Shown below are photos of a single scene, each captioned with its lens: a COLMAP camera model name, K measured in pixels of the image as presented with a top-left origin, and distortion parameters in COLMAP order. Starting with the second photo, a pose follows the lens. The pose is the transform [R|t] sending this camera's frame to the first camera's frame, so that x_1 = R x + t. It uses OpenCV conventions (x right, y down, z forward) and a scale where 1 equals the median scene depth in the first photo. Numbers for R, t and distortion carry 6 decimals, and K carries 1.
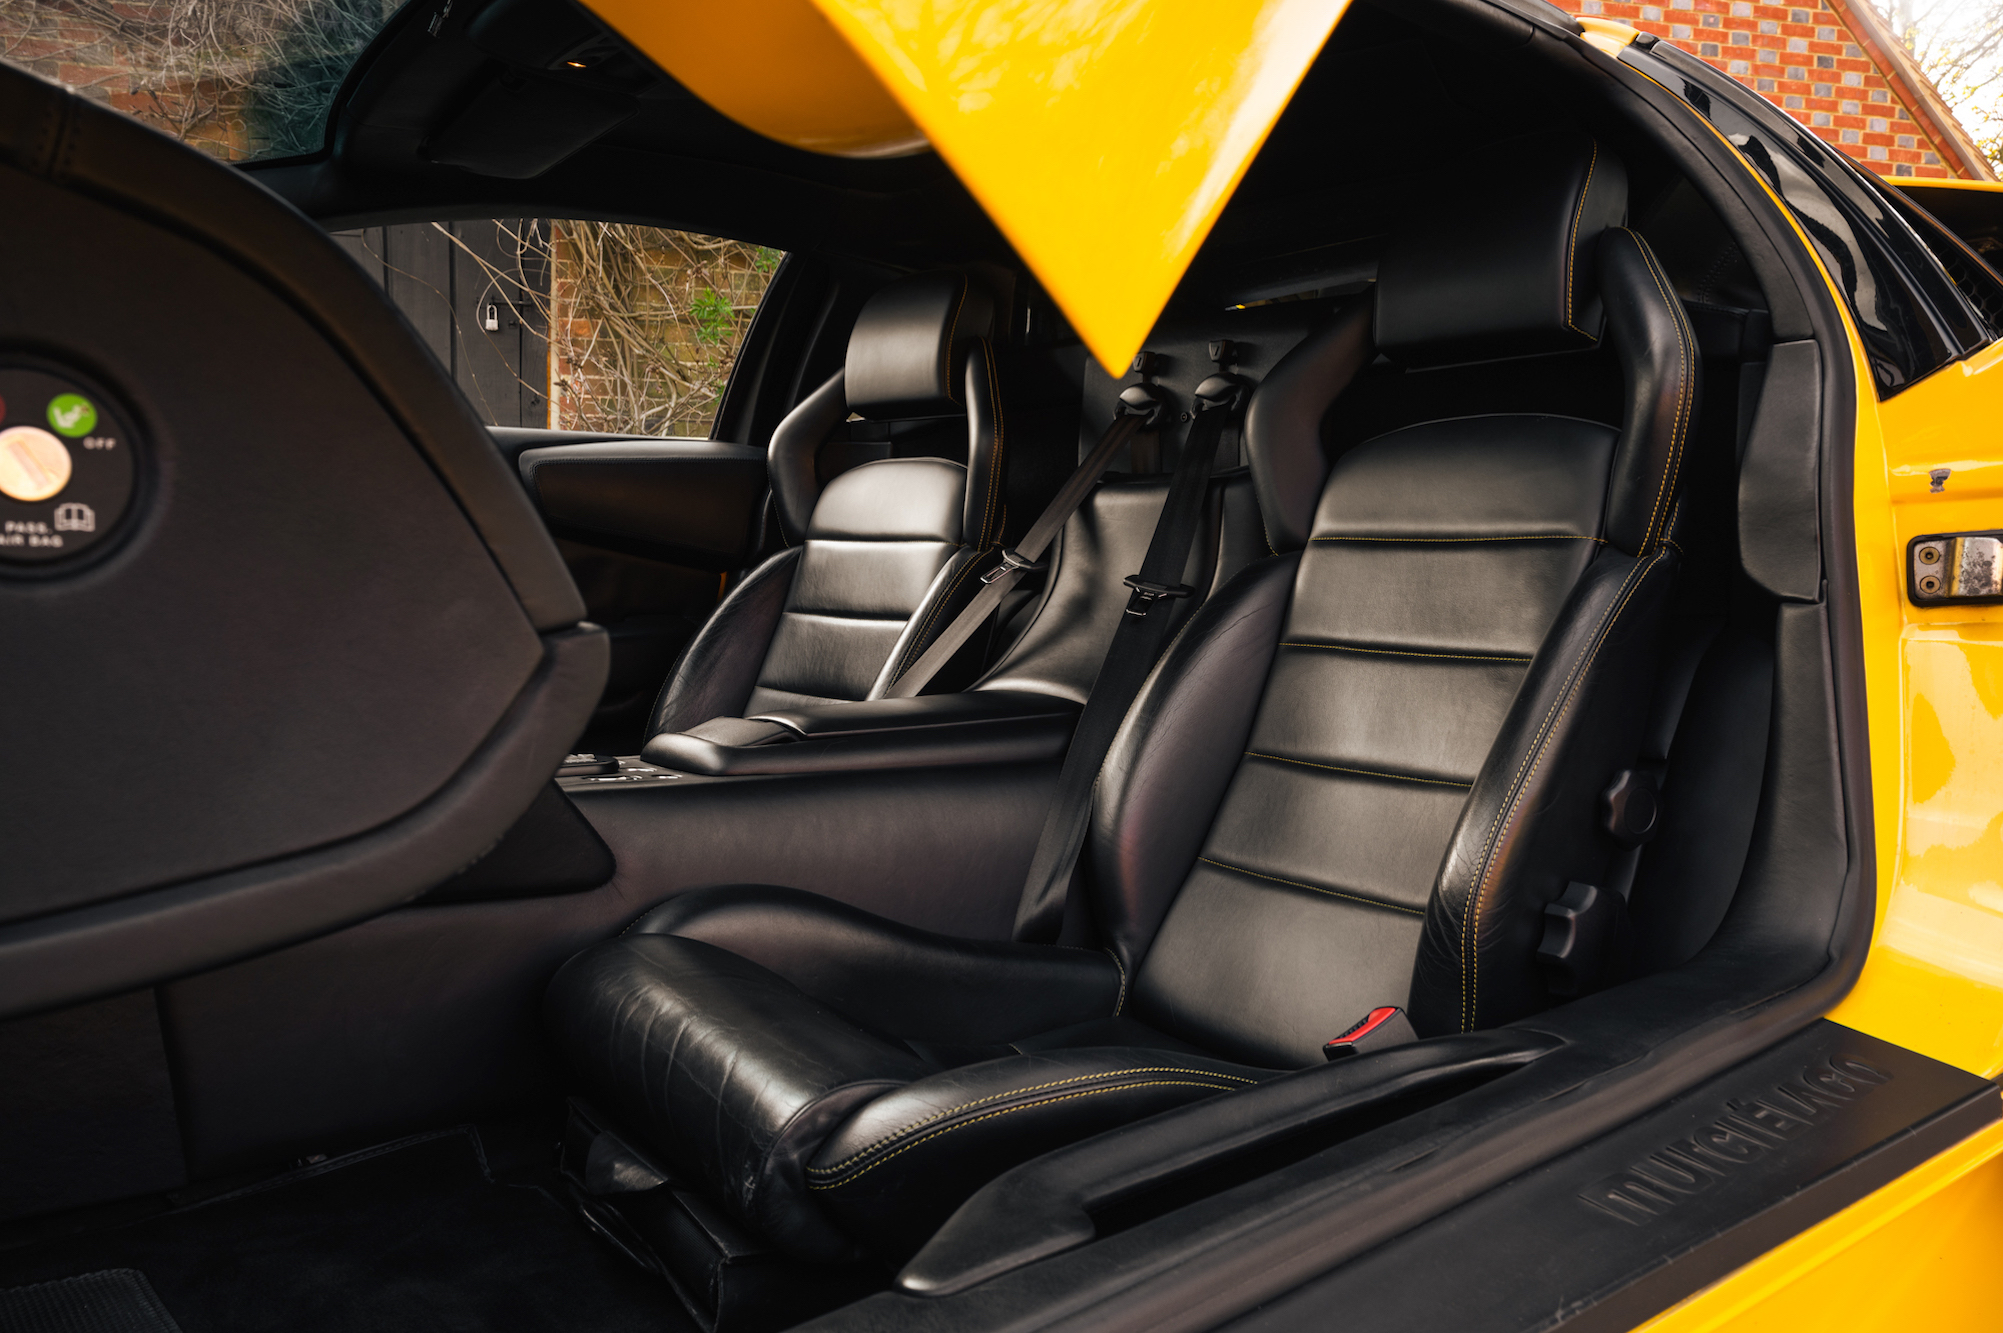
lens RADIAL K [[1538.4, 0, 1001.6], [0, 1538.4, 662.6], [0, 0, 1]] dist [-0.010747, -0.002219]
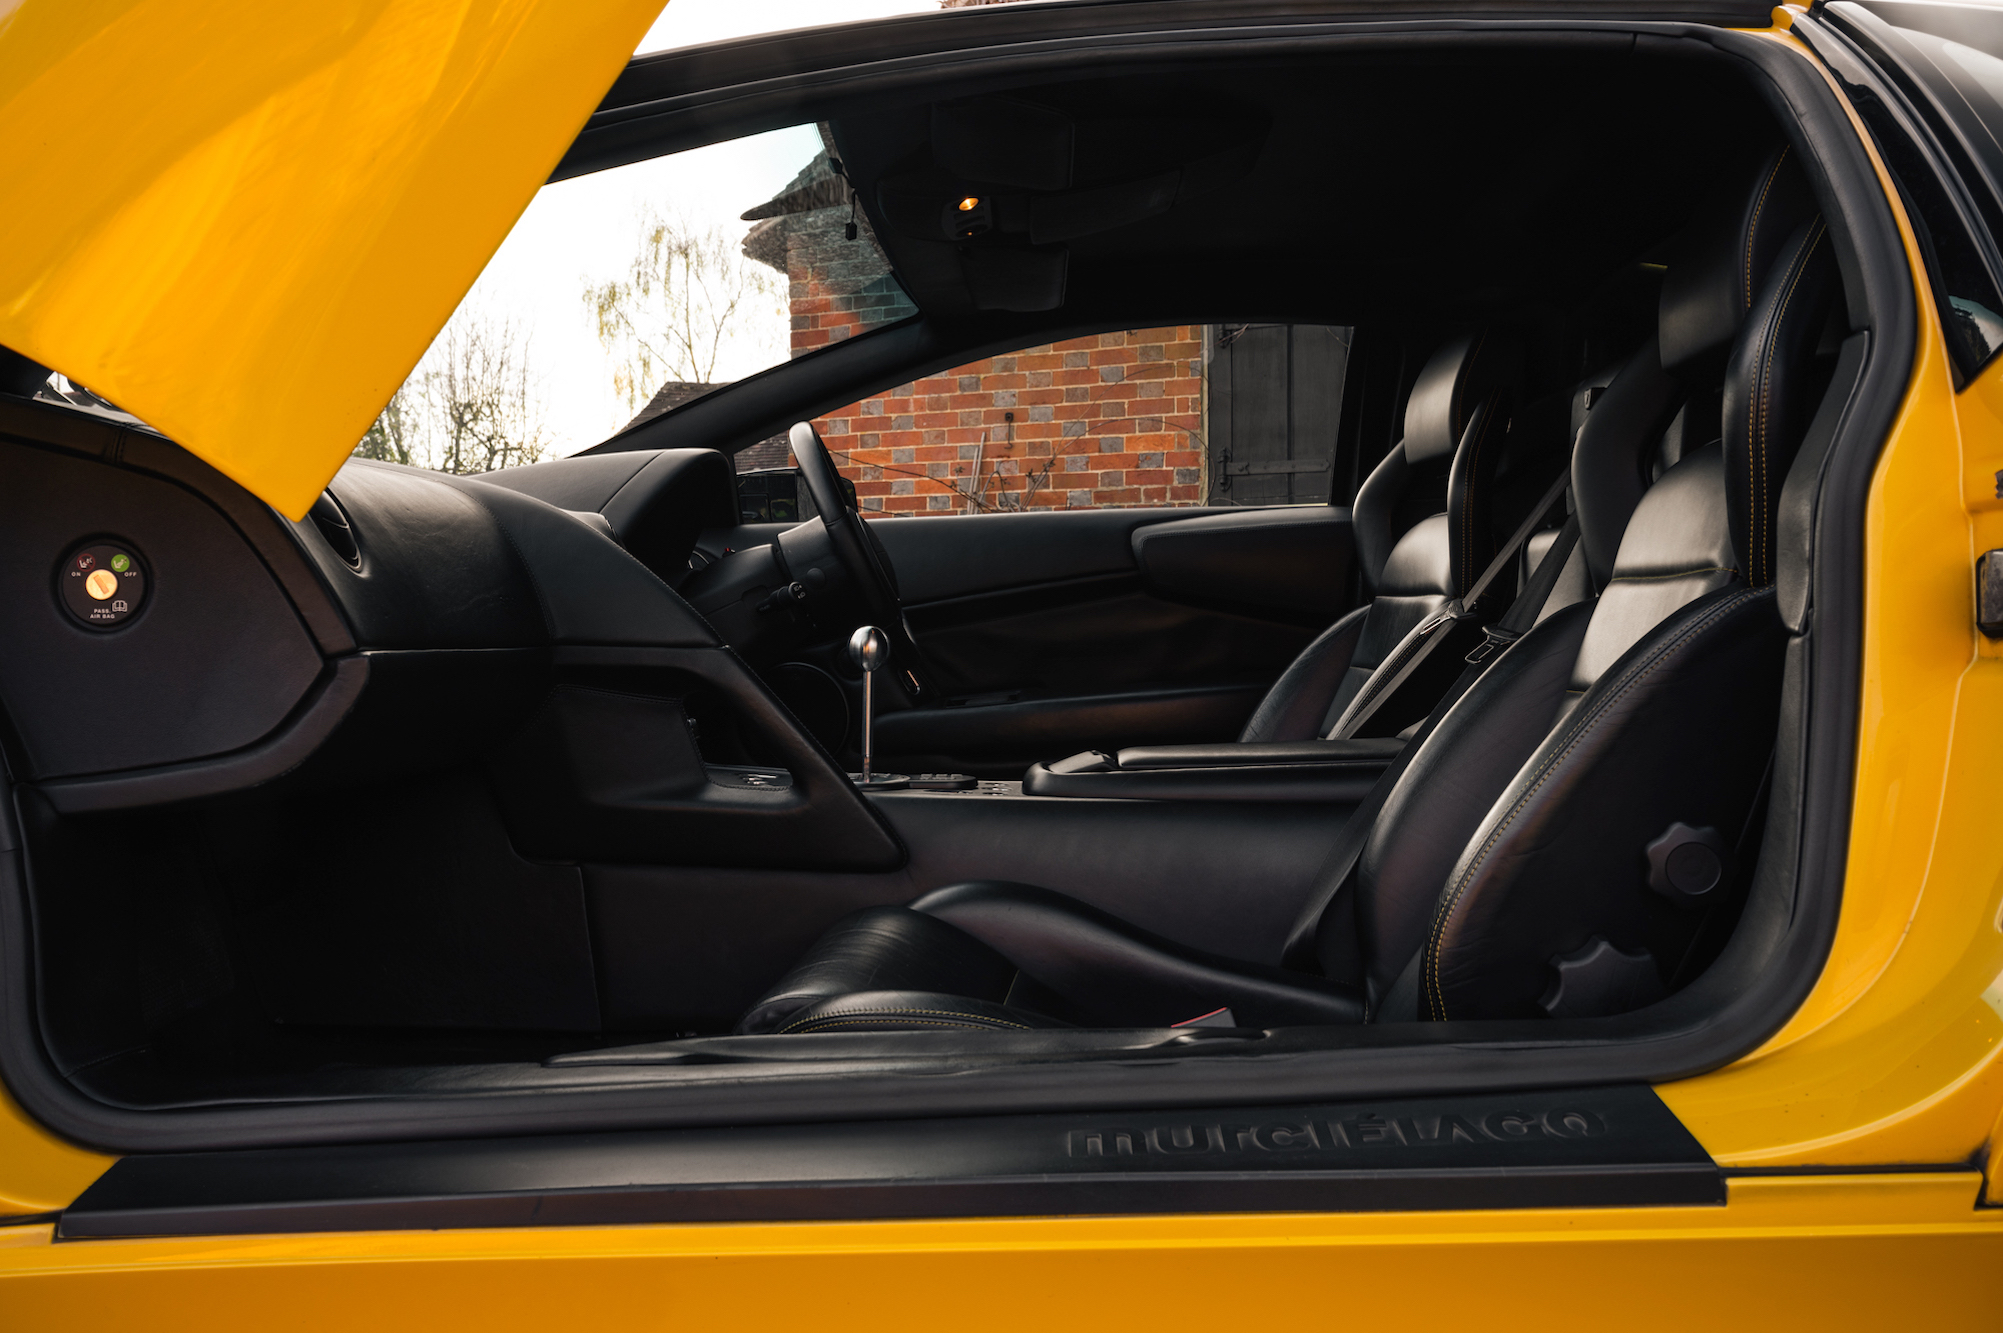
lens RADIAL K [[1684.0, 0, 1001.0], [0, 1684.0, 668.3], [0, 0, 1]] dist [0.005107, 0.005643]
pose [[0.756031, -0.004290, -0.654522, 0.818067], [-0.022809, 0.999199, -0.032895, 0.021645], [0.654138, 0.039798, 0.755327, -0.028630]]
